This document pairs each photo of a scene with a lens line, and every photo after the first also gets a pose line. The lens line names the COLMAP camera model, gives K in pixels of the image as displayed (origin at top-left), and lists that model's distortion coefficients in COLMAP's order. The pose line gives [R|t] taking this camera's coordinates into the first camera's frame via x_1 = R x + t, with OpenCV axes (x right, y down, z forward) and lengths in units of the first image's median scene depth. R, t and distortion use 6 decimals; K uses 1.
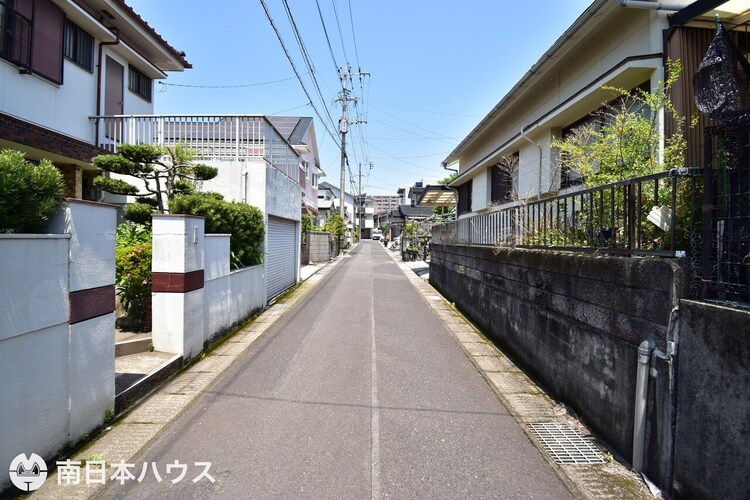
lens RADIAL K [[331.3, 0, 376.7], [0, 331.3, 243.3], [0, 0, 1]] dist [0.020742, -0.024578]
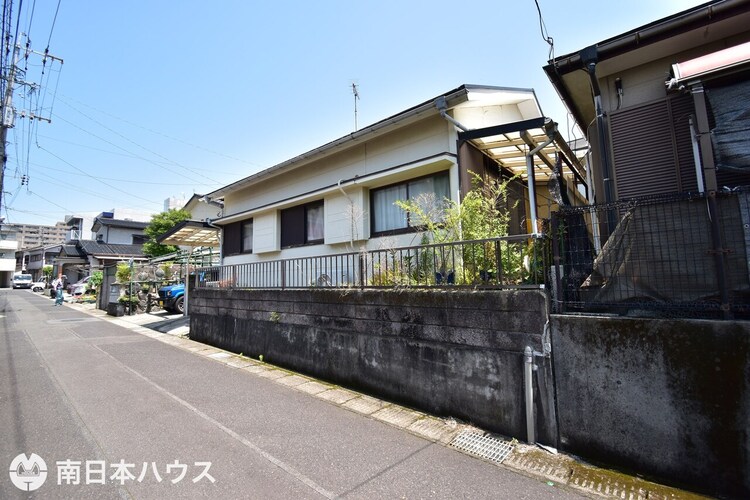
lens RADIAL K [[331.3, 0, 376.7], [0, 331.3, 243.3], [0, 0, 1]] dist [0.020742, -0.024578]
pose [[0.660722, 0.056793, 0.748480, -0.512365], [0.039197, 0.993163, -0.109960, -0.018186], [-0.749607, 0.101991, 0.653978, 0.322939]]
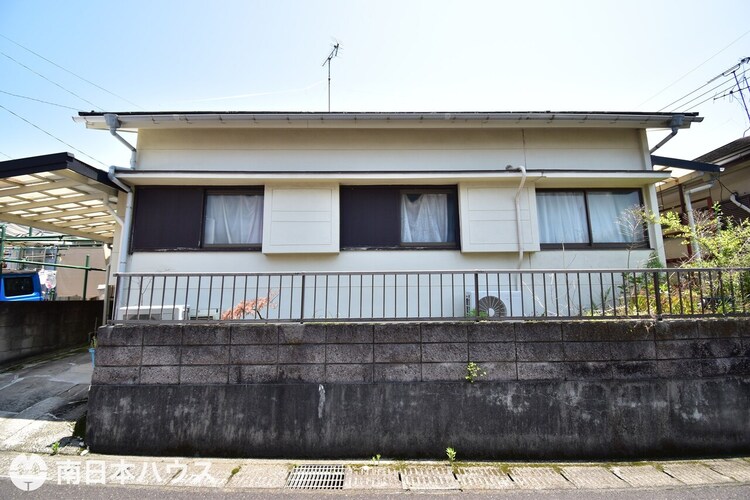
lens RADIAL K [[331.3, 0, 376.7], [0, 331.3, 243.3], [0, 0, 1]] dist [0.020742, -0.024578]
pose [[0.001433, 0.143202, 0.989692, -0.577026], [0.022755, 0.989433, -0.143197, -0.093333], [-0.999740, 0.022726, -0.001841, 2.289576]]
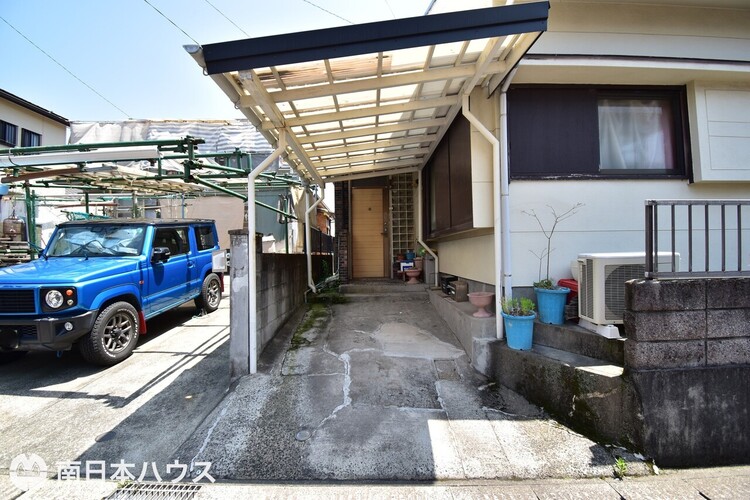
lens RADIAL K [[331.3, 0, 376.7], [0, 331.3, 243.3], [0, 0, 1]] dist [0.020742, -0.024578]
pose [[-0.001514, 0.024956, 0.999687, -0.169645], [0.027281, 0.999317, -0.024905, -0.079083], [-0.999627, 0.027235, -0.002193, 3.736701]]
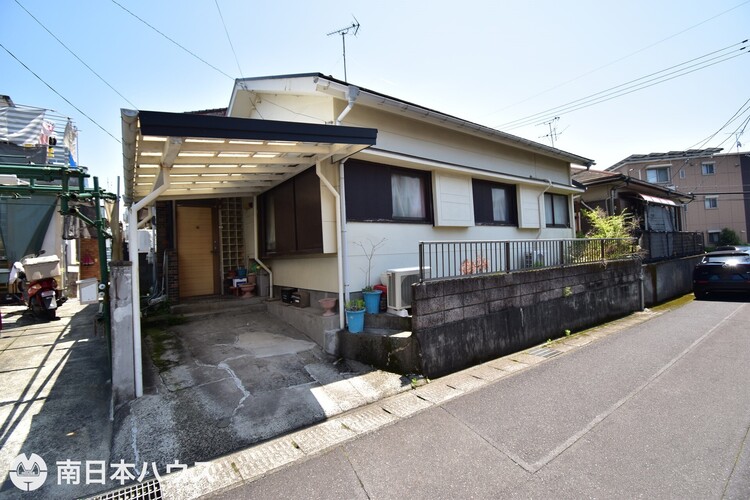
lens RADIAL K [[331.3, 0, 376.7], [0, 331.3, 243.3], [0, 0, 1]] dist [0.020742, -0.024578]
pose [[-0.579241, 0.047930, 0.813746, -0.467066], [0.052511, 0.998390, -0.021427, -0.145470], [-0.813463, 0.030320, -0.580826, 4.089193]]
